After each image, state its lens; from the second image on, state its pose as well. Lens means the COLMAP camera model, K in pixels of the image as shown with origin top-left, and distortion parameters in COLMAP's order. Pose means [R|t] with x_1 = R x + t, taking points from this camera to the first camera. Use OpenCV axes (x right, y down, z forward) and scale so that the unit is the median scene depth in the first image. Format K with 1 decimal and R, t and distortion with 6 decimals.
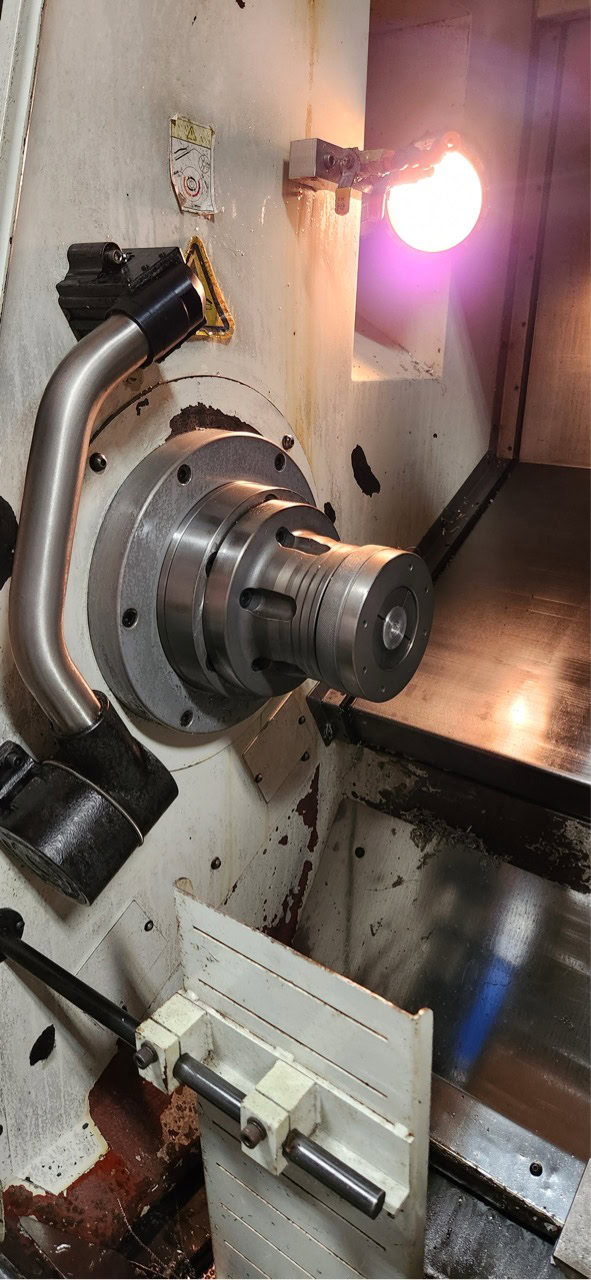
lens RADIAL K [[894.1, 0, 294.8], [0, 894.1, 615.1], [0, 0, 1]] dist [0.103134, -0.131319]
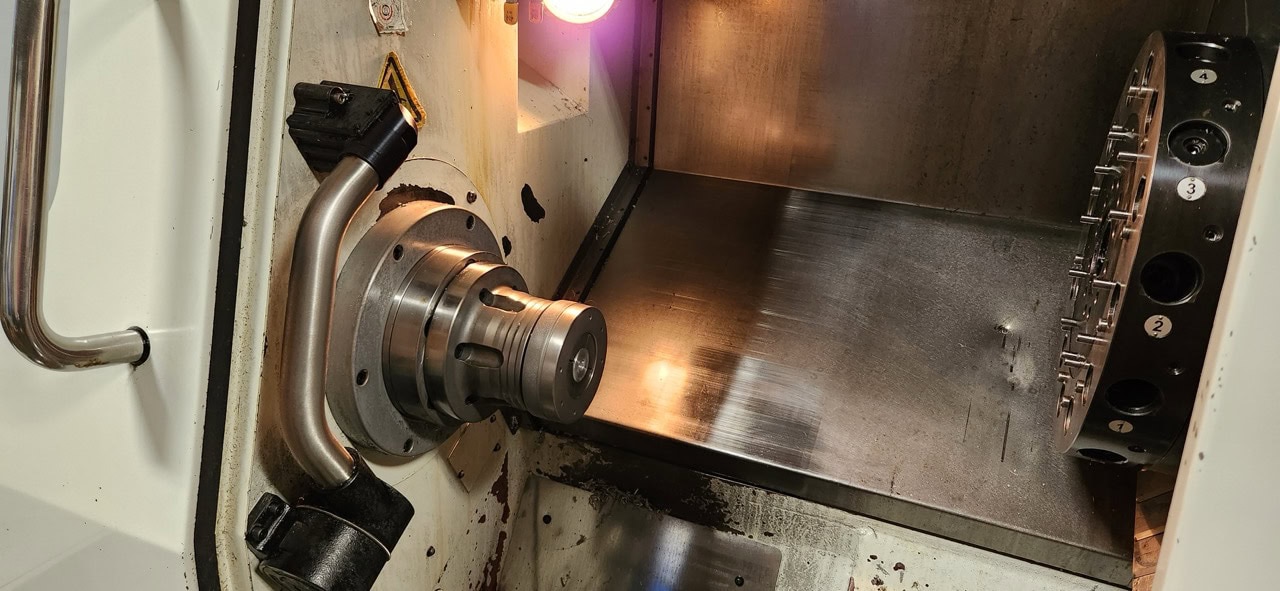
lens RADIAL K [[894.1, 0, 640.0], [0, 894.1, 295.5], [0, 0, 1]] dist [0.103134, -0.131319]
pose [[0.969538, -0.075675, 0.232958, -0.079964], [0.058465, 0.995085, 0.079925, -0.150005], [-0.237862, -0.063870, 0.969197, -0.208252]]
